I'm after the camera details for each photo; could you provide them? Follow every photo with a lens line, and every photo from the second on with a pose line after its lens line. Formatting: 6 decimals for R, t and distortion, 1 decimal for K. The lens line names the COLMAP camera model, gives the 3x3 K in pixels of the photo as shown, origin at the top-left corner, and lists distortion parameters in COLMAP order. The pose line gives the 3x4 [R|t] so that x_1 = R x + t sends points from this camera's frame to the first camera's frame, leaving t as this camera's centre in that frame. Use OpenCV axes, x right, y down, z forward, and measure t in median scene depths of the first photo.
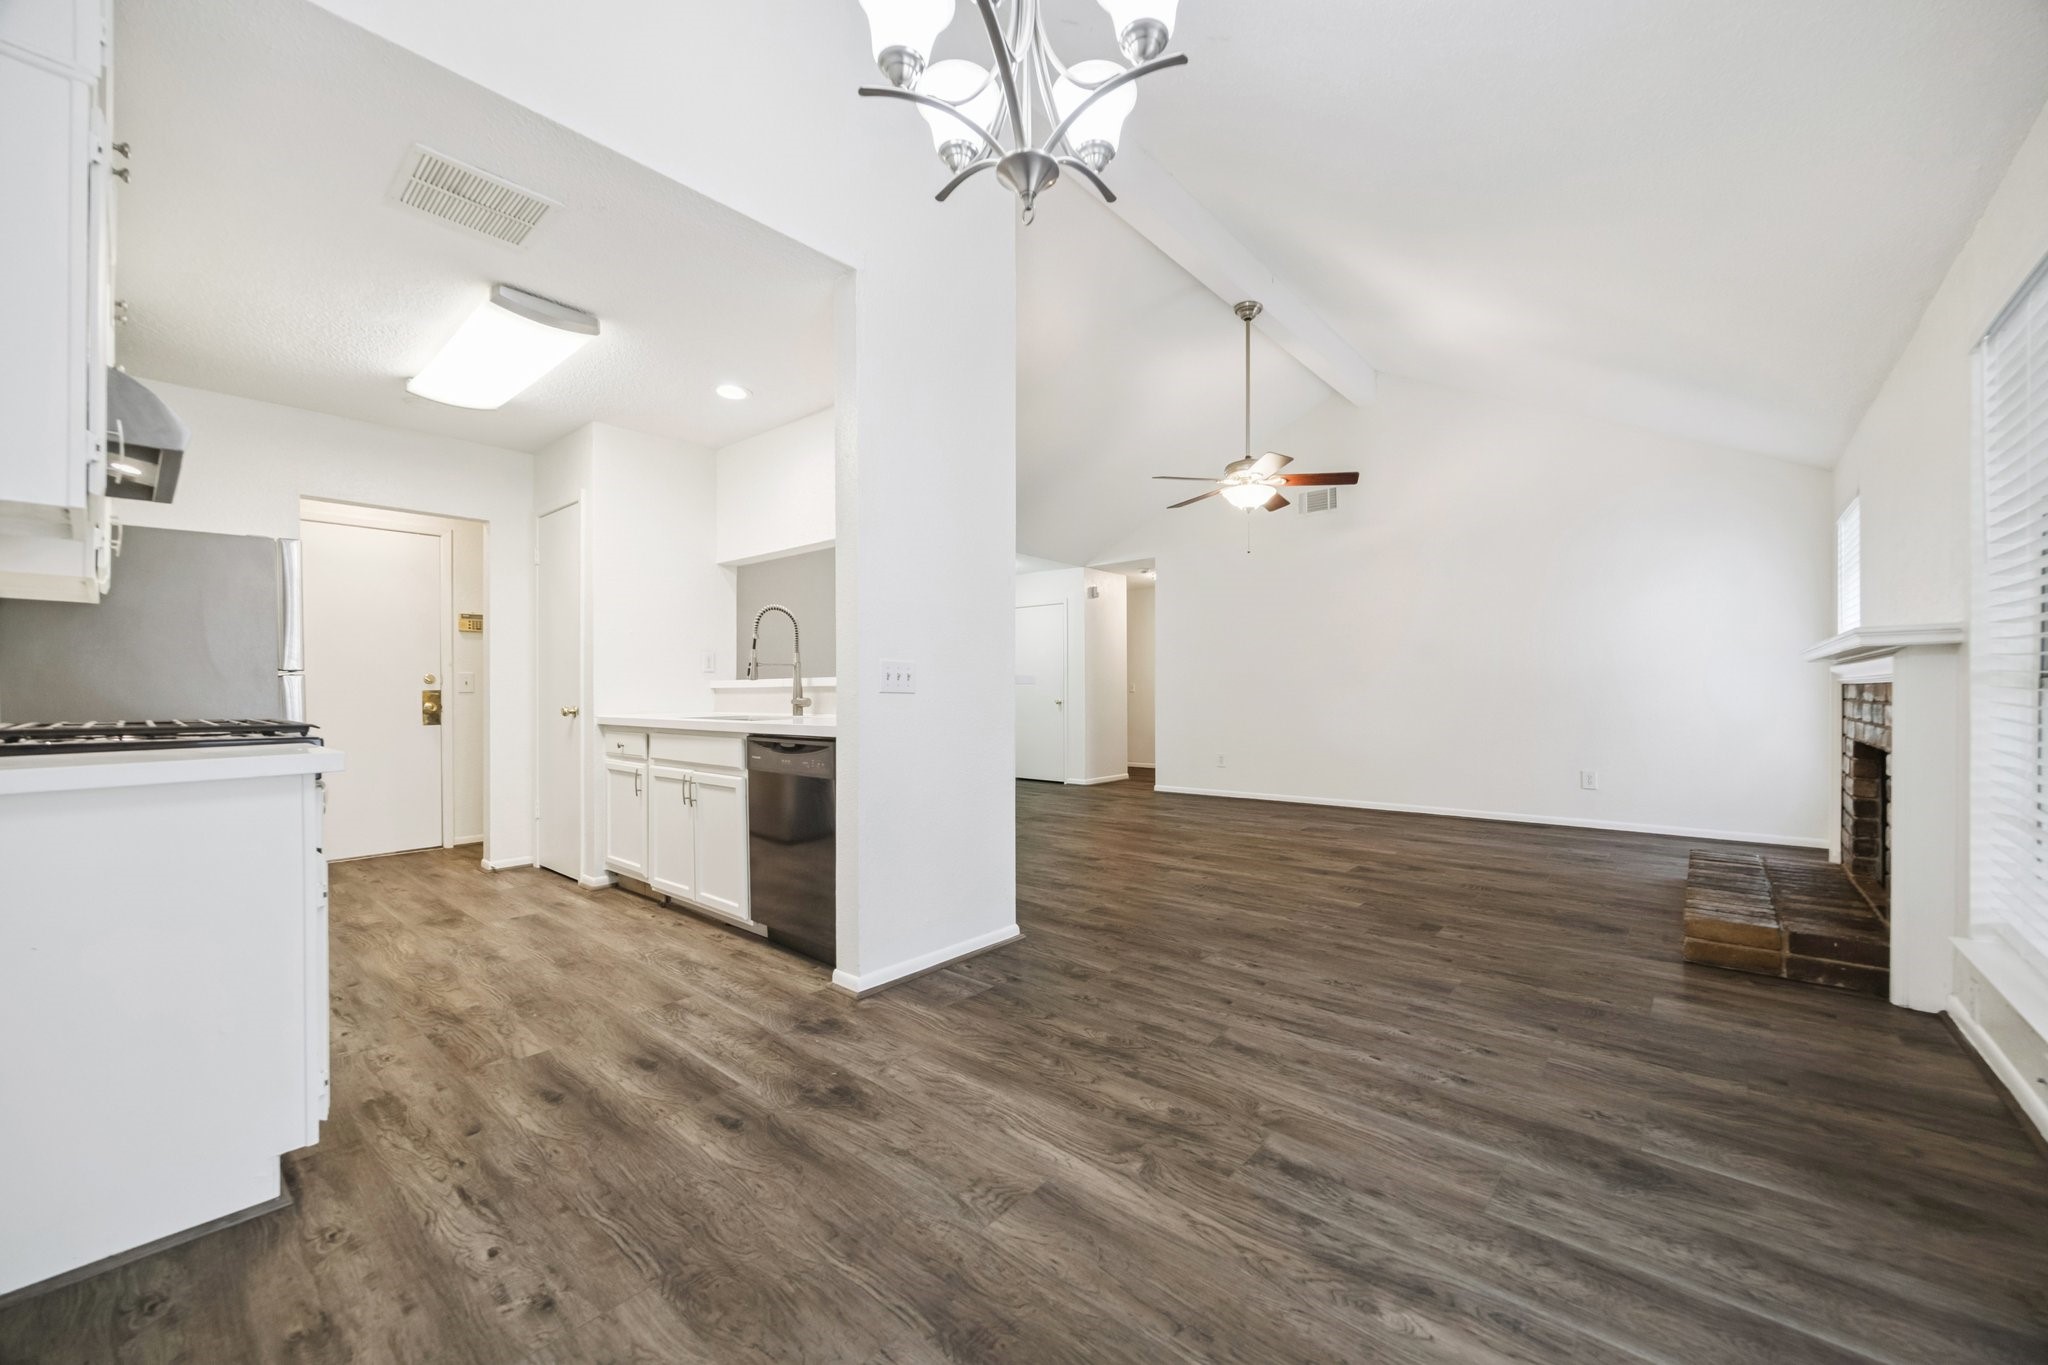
lens RADIAL K [[790.9, 0, 1010.2], [0, 790.9, 693.8], [0, 0, 1]] dist [-0.003043, 0.000711]
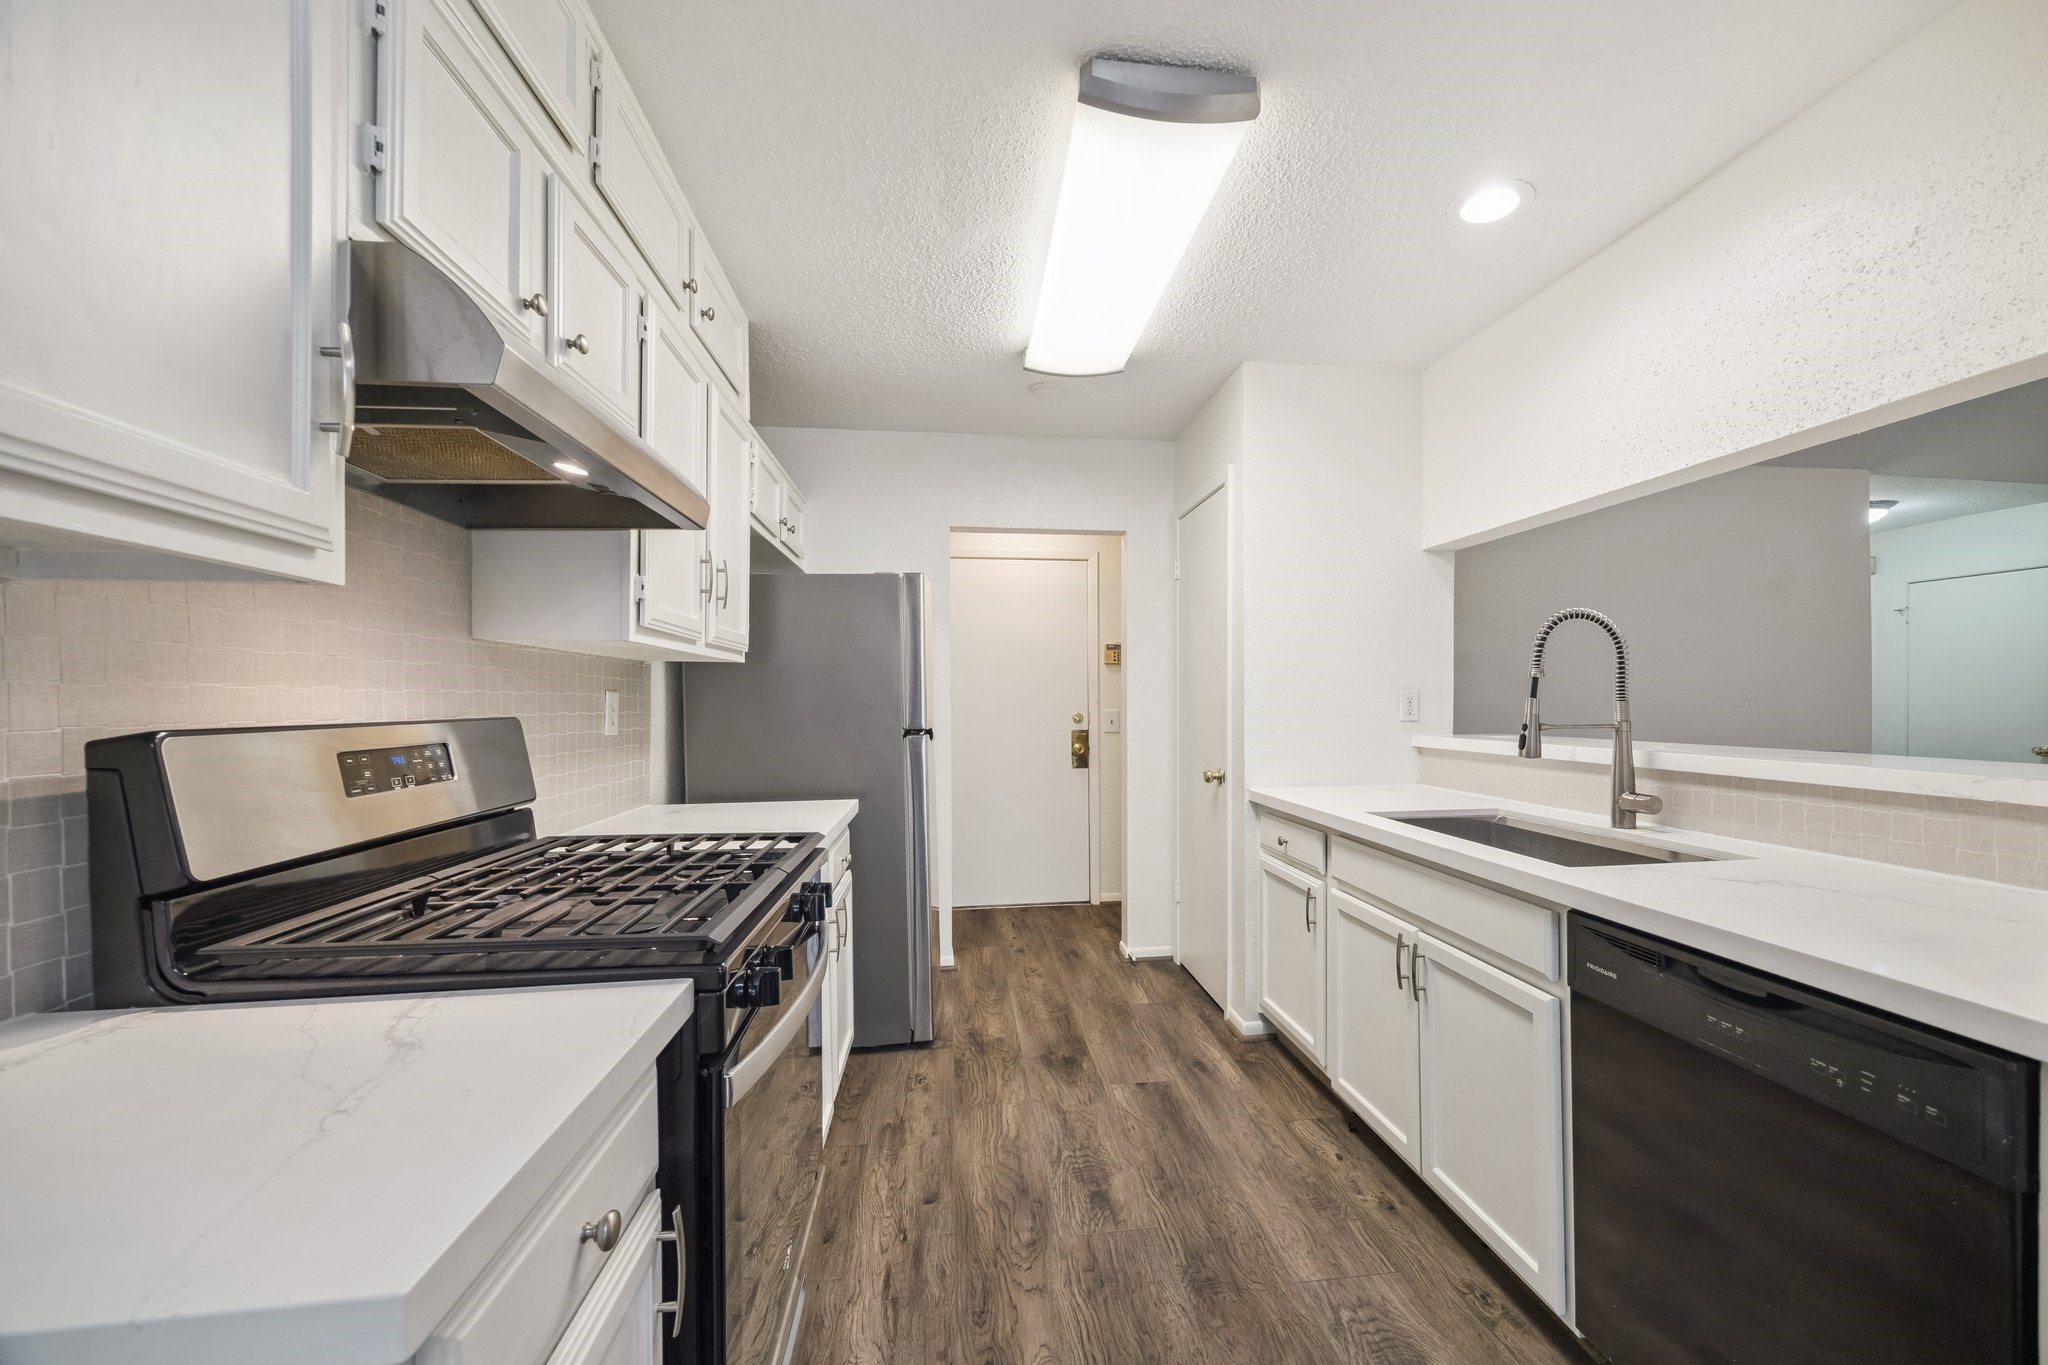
lens RADIAL K [[790.9, 0, 1034.9], [0, 790.9, 689.5], [0, 0, 1]] dist [-0.003043, 0.000711]
pose [[0.740201, -0.006767, -0.672351, -0.241814], [-0.004097, 0.999885, -0.014574, -0.058202], [0.672373, 0.013543, 0.740089, 0.445699]]
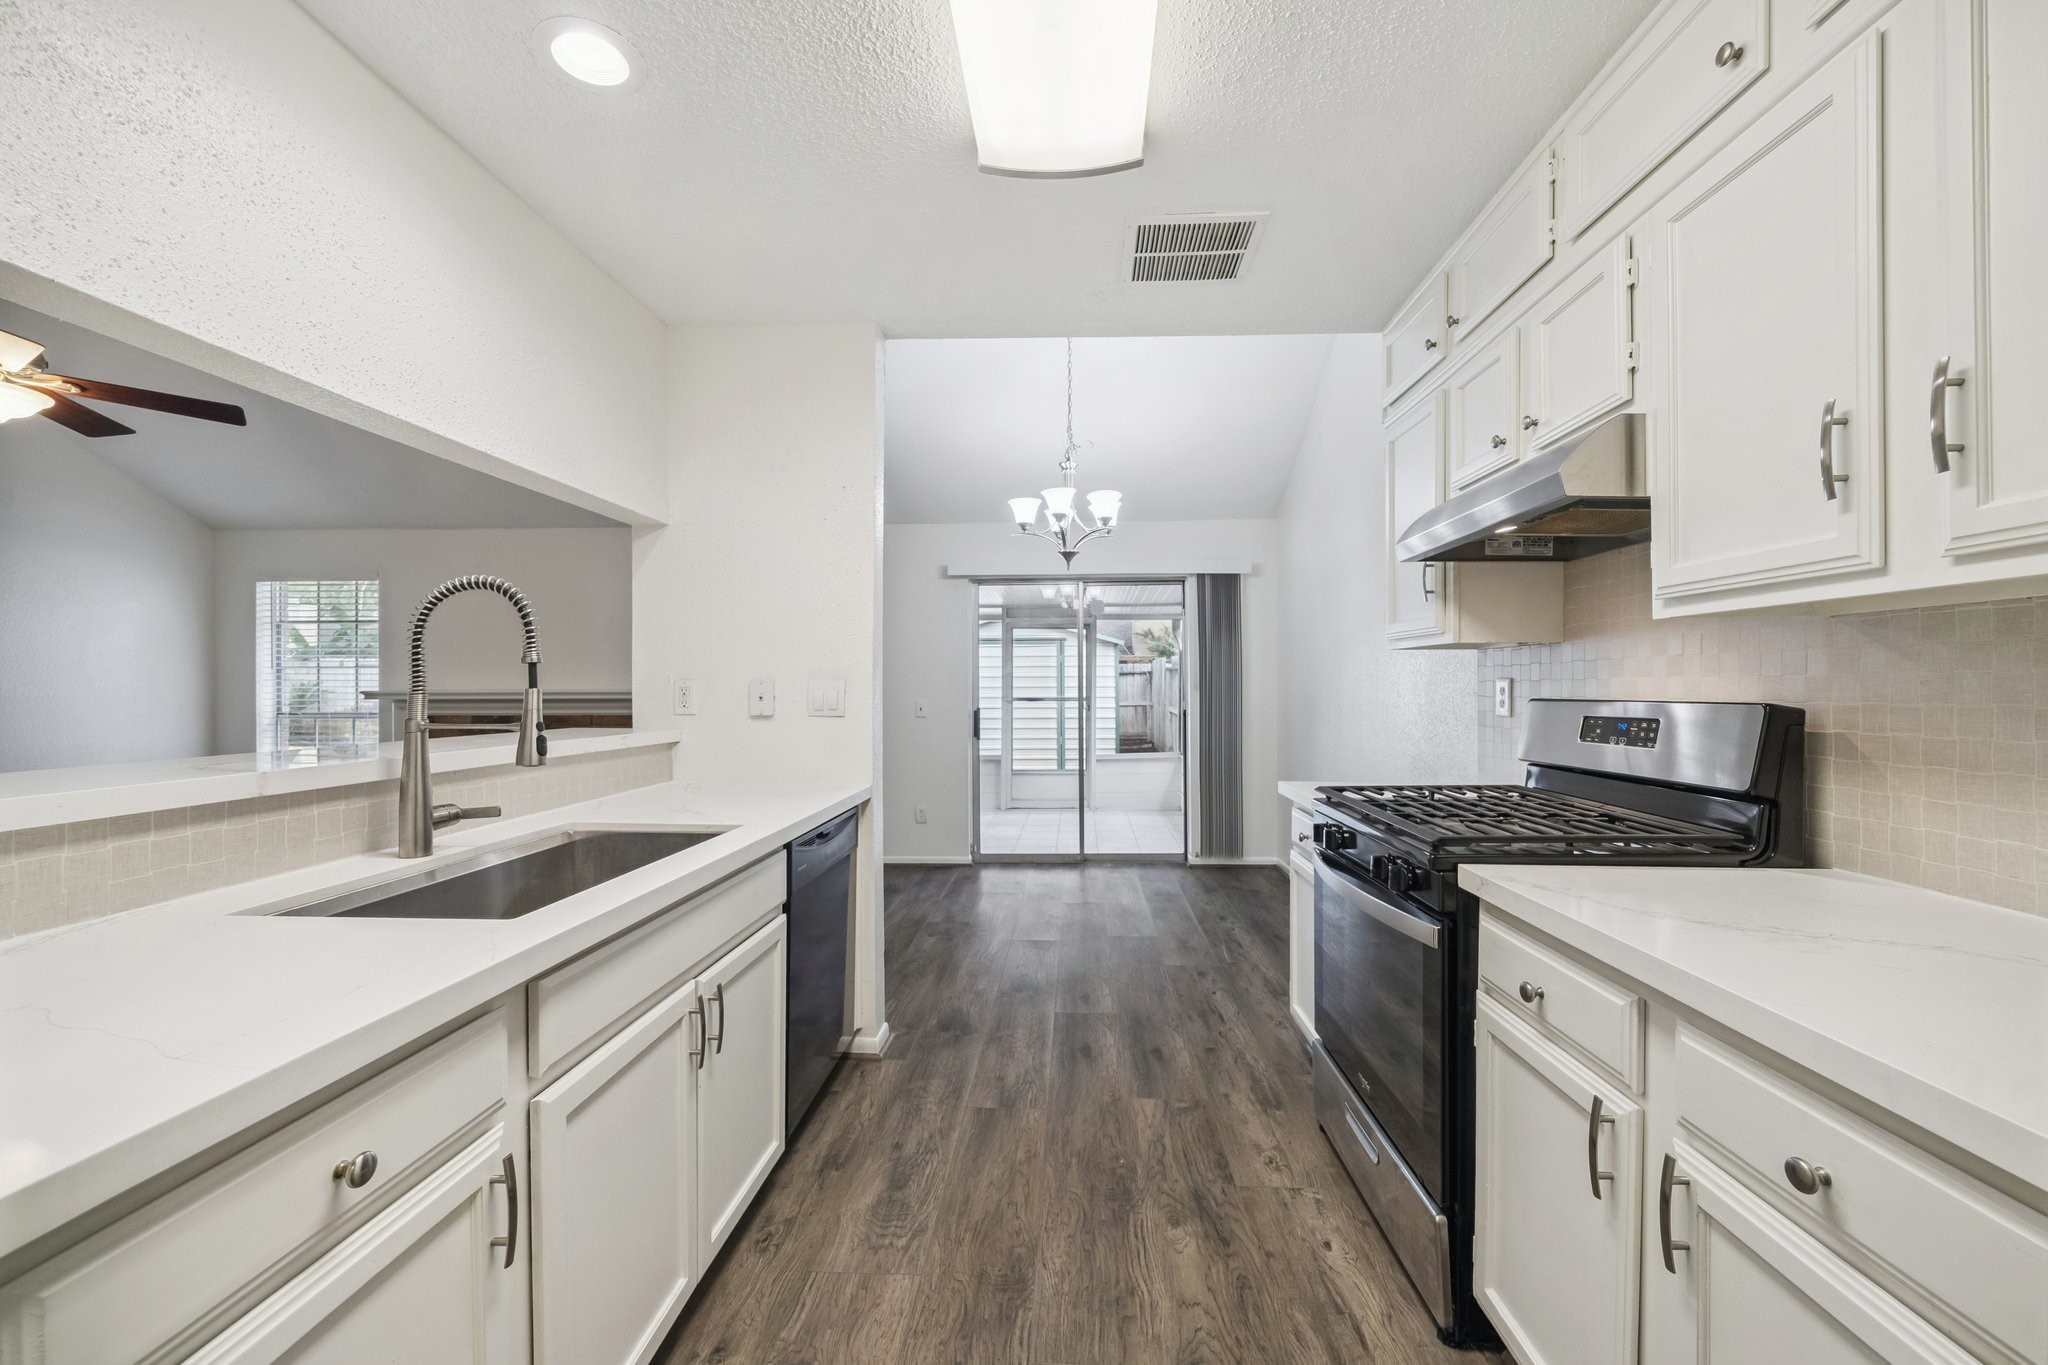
lens RADIAL K [[790.9, 0, 1014.4], [0, 790.9, 690.3], [0, 0, 1]] dist [-0.003043, 0.000711]
pose [[-0.601993, 0.006160, 0.798478, -0.878724], [0.012320, 0.999923, 0.001575, -0.056847], [-0.798407, 0.010786, -0.602022, 1.164689]]
